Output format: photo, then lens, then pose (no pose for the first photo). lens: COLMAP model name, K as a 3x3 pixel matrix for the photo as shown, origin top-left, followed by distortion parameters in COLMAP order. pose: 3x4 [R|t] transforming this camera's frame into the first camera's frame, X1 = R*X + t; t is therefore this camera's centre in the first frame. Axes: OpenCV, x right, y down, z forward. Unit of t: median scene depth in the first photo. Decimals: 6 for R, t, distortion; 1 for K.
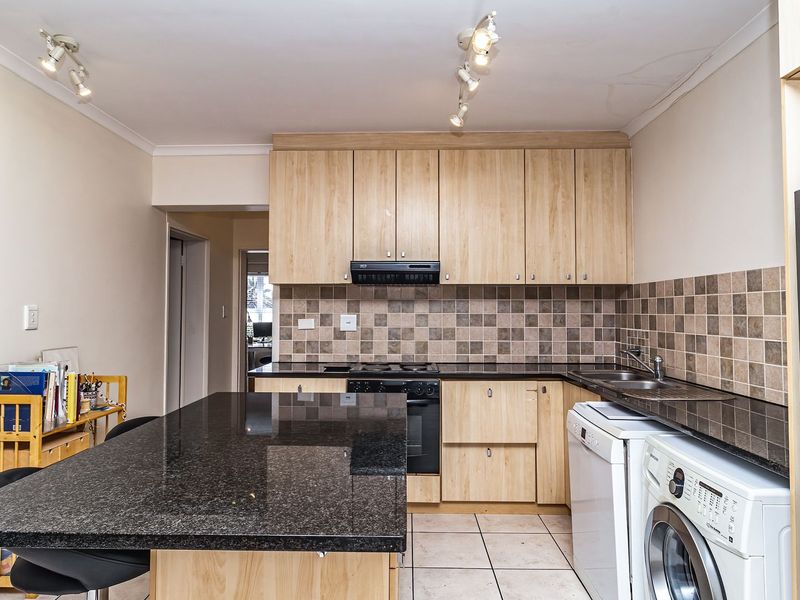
lens RADIAL K [[494.4, 0, 395.8], [0, 494.4, 293.3], [0, 0, 1]] dist [-0.005178, -0.003157]
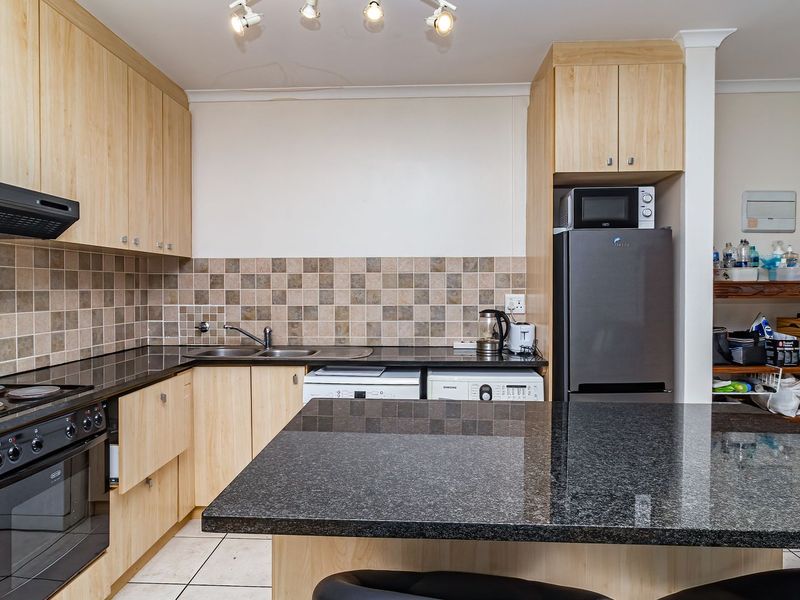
lens RADIAL K [[503.1, 0, 396.7], [0, 503.1, 292.7], [0, 0, 1]] dist [-0.004303, -0.001879]
pose [[0.023337, -0.012592, 0.999648, -0.473535], [-0.034050, 0.999331, 0.013383, 0.021301], [-0.999148, -0.034351, 0.022893, 0.567452]]
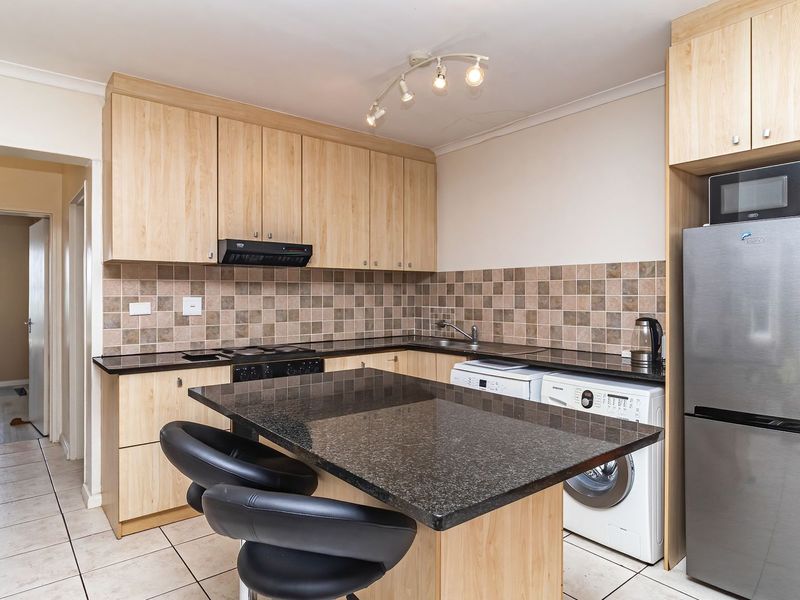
lens RADIAL K [[494.4, 0, 395.8], [0, 494.4, 293.3], [0, 0, 1]] dist [-0.005178, -0.003157]
pose [[0.764558, -0.001188, 0.644554, -0.420799], [-0.020523, 0.999446, 0.026187, 0.005294], [-0.644229, -0.033249, 0.764110, 0.083939]]
